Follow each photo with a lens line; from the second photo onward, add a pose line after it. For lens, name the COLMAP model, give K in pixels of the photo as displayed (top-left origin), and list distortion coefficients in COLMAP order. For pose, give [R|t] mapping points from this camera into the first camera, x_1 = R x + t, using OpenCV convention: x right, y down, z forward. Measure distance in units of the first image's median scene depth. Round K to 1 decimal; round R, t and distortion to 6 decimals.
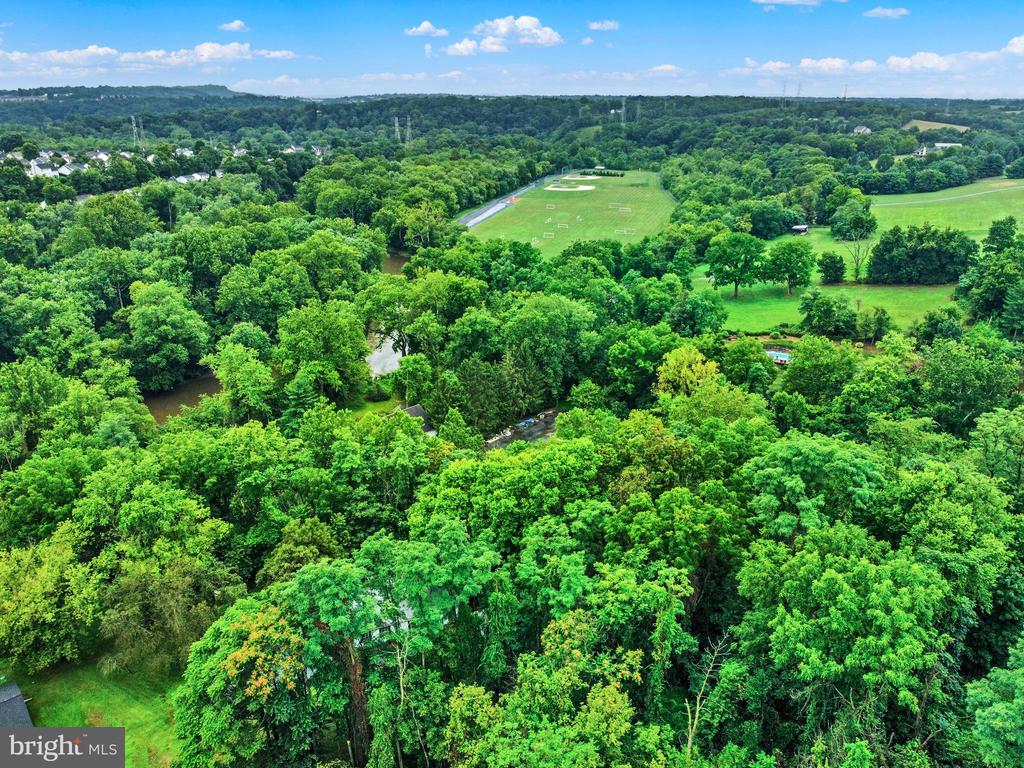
lens RADIAL K [[777.9, 0, 513.2], [0, 777.9, 384.0], [0, 0, 1]] dist [0.003066, -0.006476]
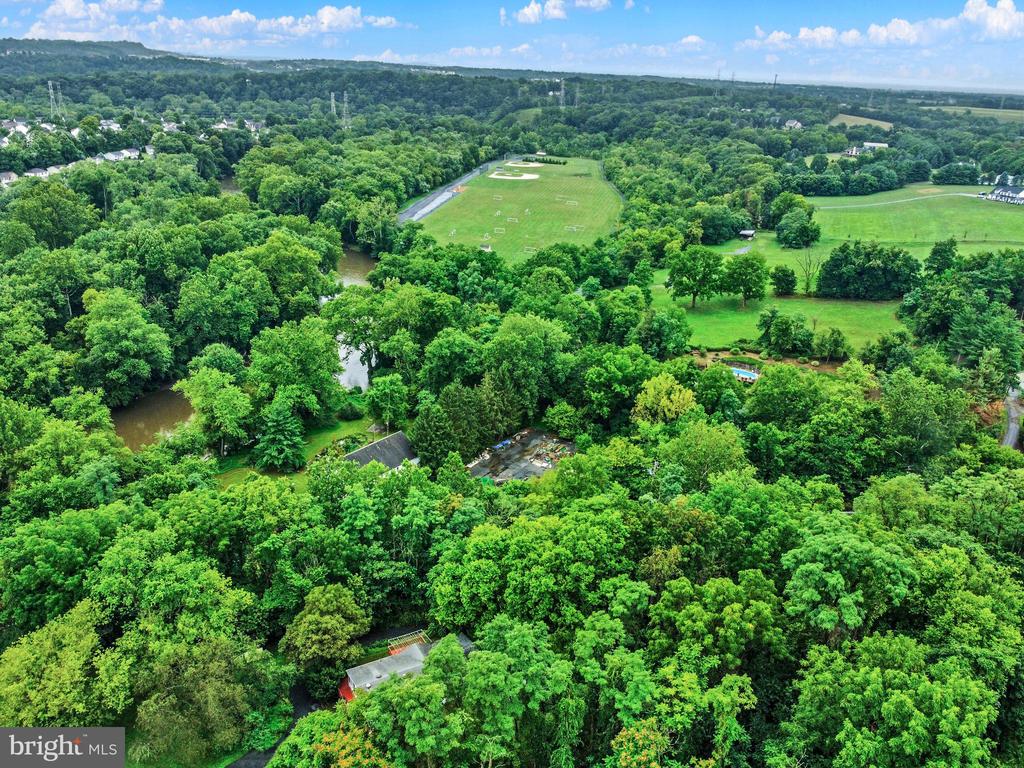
lens RADIAL K [[777.9, 0, 513.9], [0, 777.9, 384.8], [0, 0, 1]] dist [0.003066, -0.006476]
pose [[0.995721, 0.007279, 0.092121, -0.052401], [-0.010265, 0.999436, 0.031977, -0.050097], [-0.091836, -0.032786, 0.995234, -0.002178]]
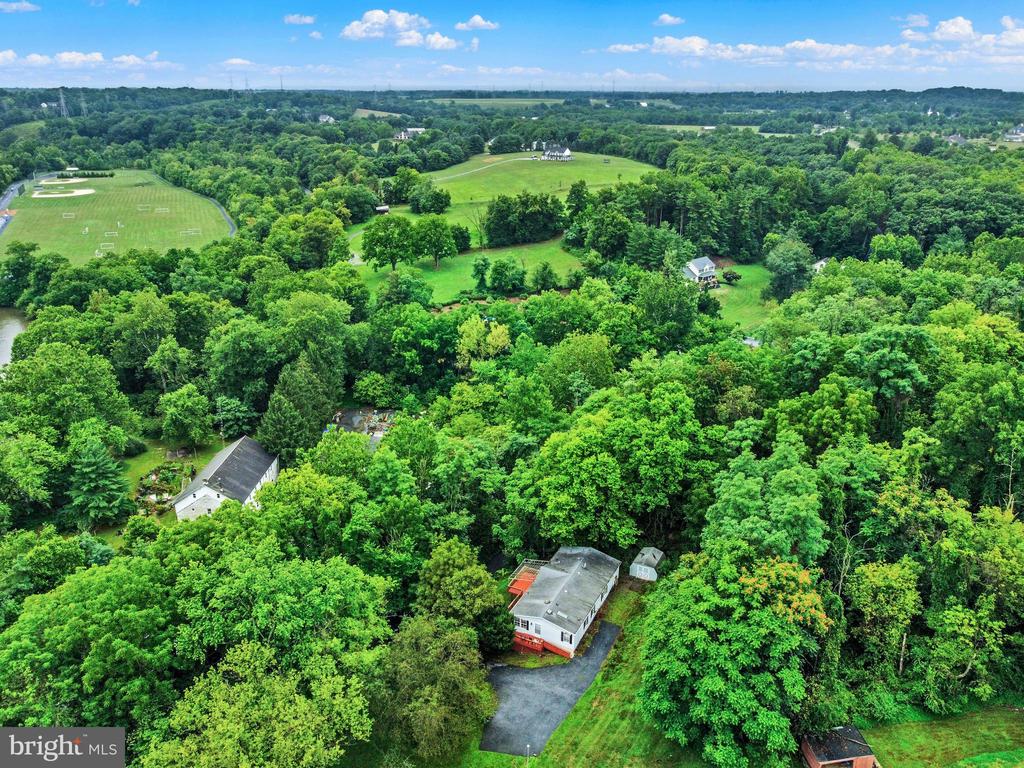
lens RADIAL K [[777.9, 0, 515.8], [0, 777.9, 376.5], [0, 0, 1]] dist [0.003066, -0.006476]
pose [[0.772196, -0.221668, 0.595464, -0.294194], [0.221568, 0.972286, 0.074615, -0.027153], [-0.595501, 0.074318, 0.799910, 0.092495]]
